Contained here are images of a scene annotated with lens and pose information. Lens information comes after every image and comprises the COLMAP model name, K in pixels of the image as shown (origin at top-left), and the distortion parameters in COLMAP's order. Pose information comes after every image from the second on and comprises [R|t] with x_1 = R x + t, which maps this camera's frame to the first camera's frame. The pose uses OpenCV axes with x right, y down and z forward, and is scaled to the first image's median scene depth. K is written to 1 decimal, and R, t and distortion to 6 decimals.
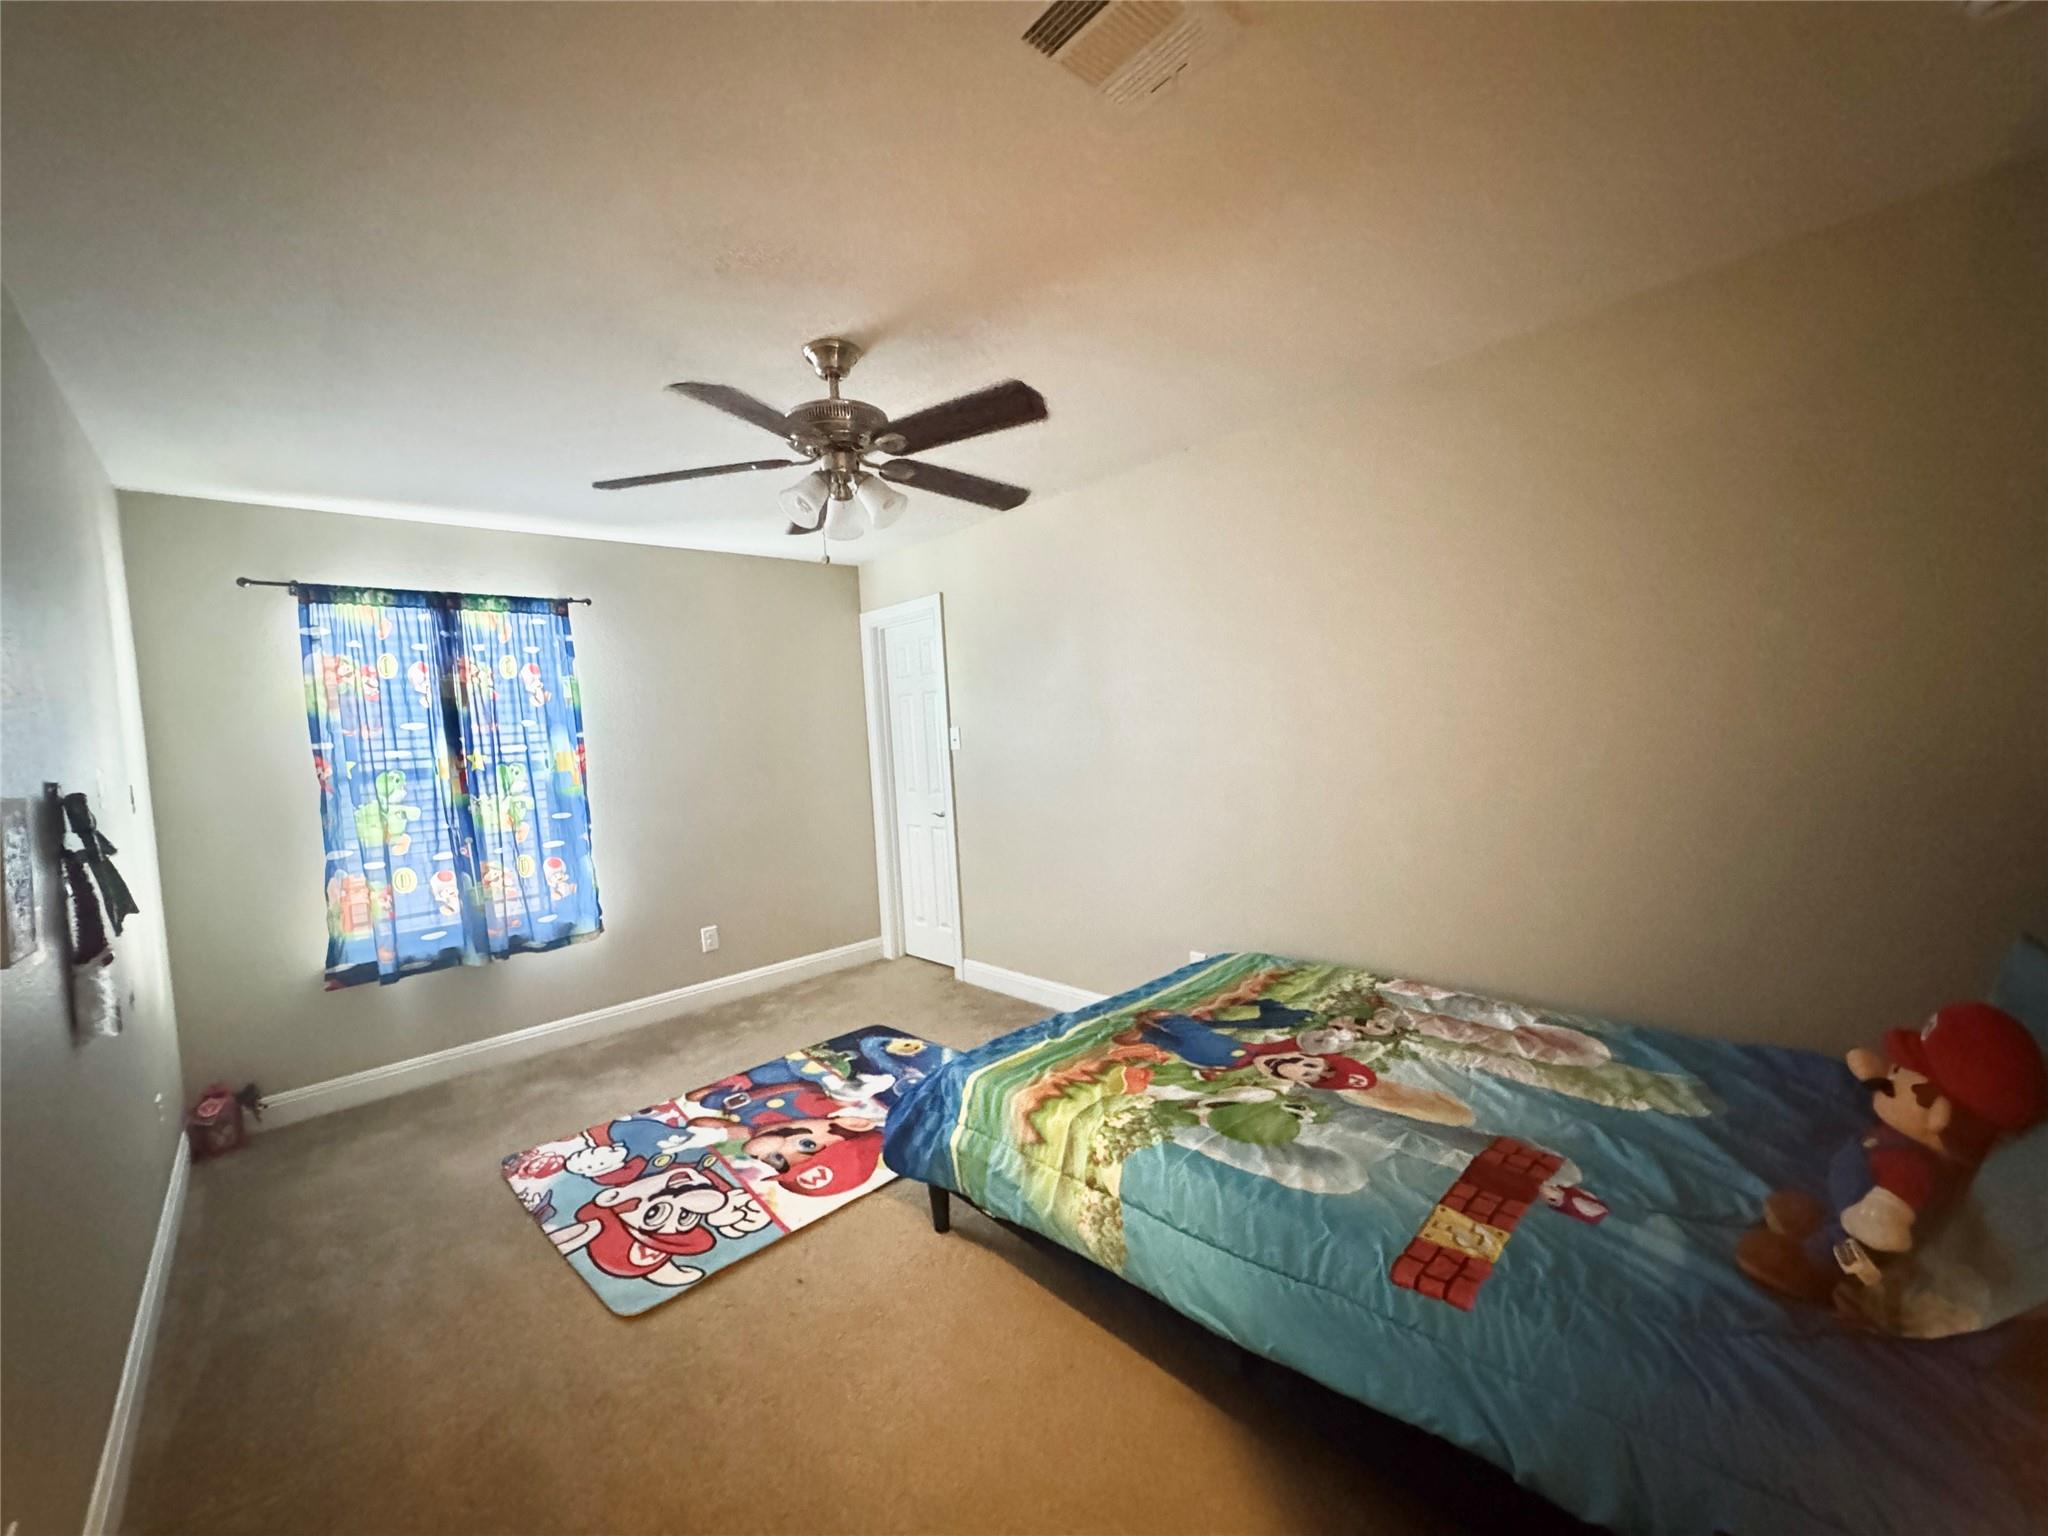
lens RADIAL K [[822.2, 0, 1019.0], [0, 822.2, 774.2], [0, 0, 1]] dist [-0.000213, 0.000948]
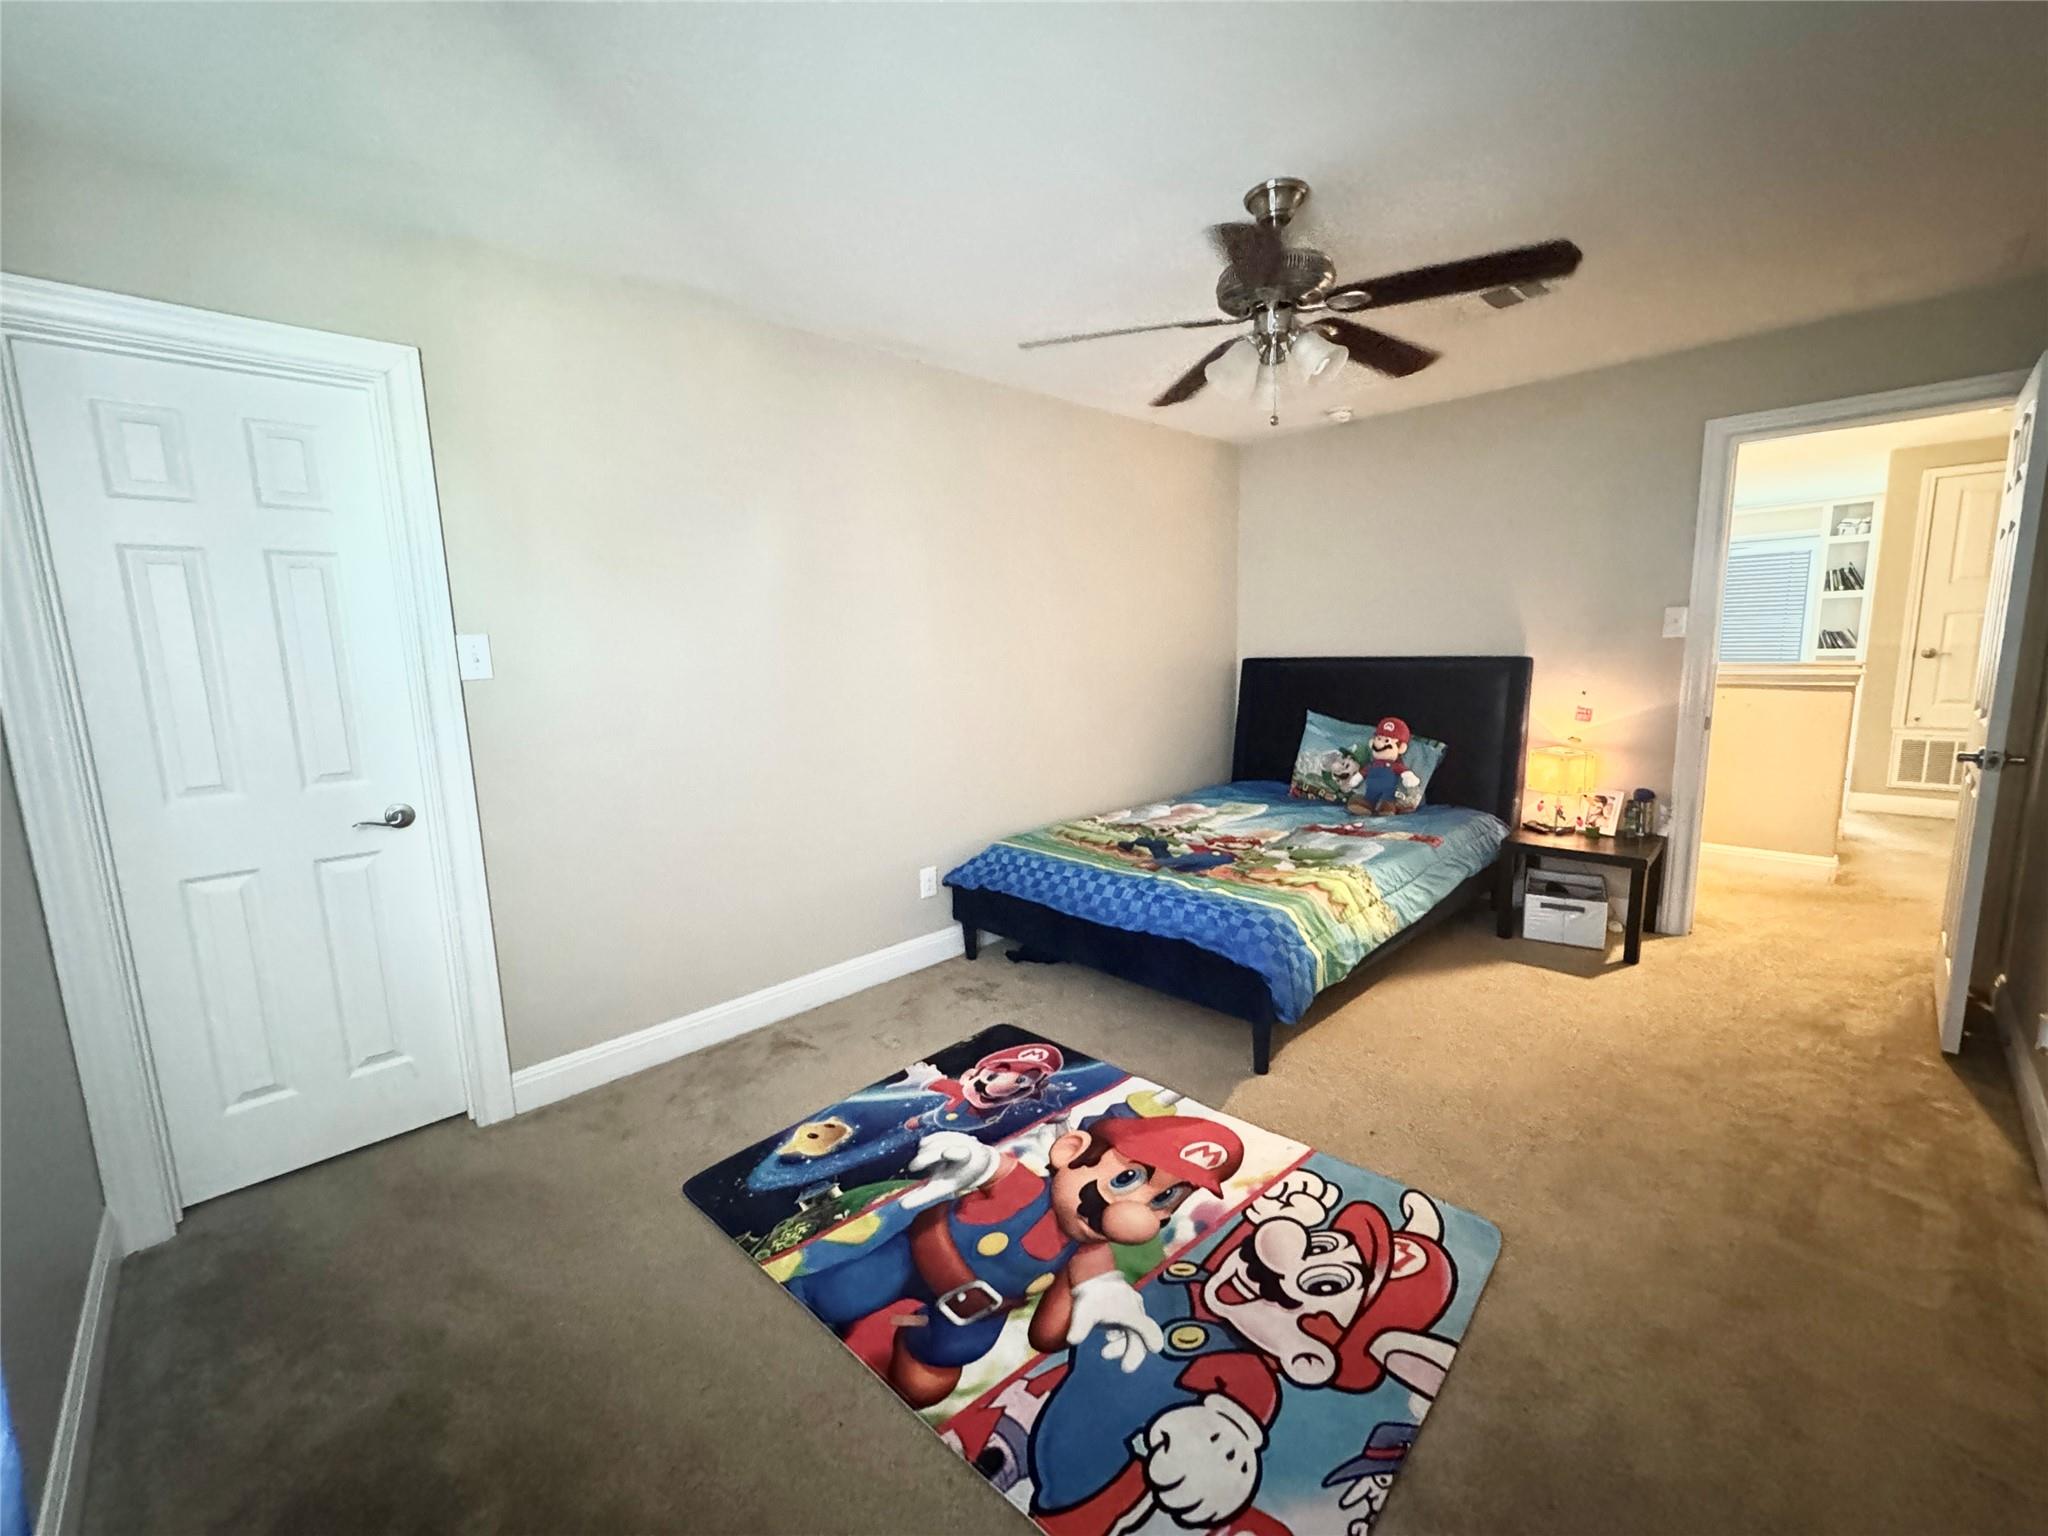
lens RADIAL K [[822.2, 0, 1021.6], [0, 822.2, 762.2], [0, 0, 1]] dist [-0.000213, 0.000948]
pose [[-0.024509, -0.082886, 0.996258, -0.946549], [0.085314, 0.992748, 0.084693, 0.011162], [-0.996053, 0.087071, -0.017260, 1.063662]]
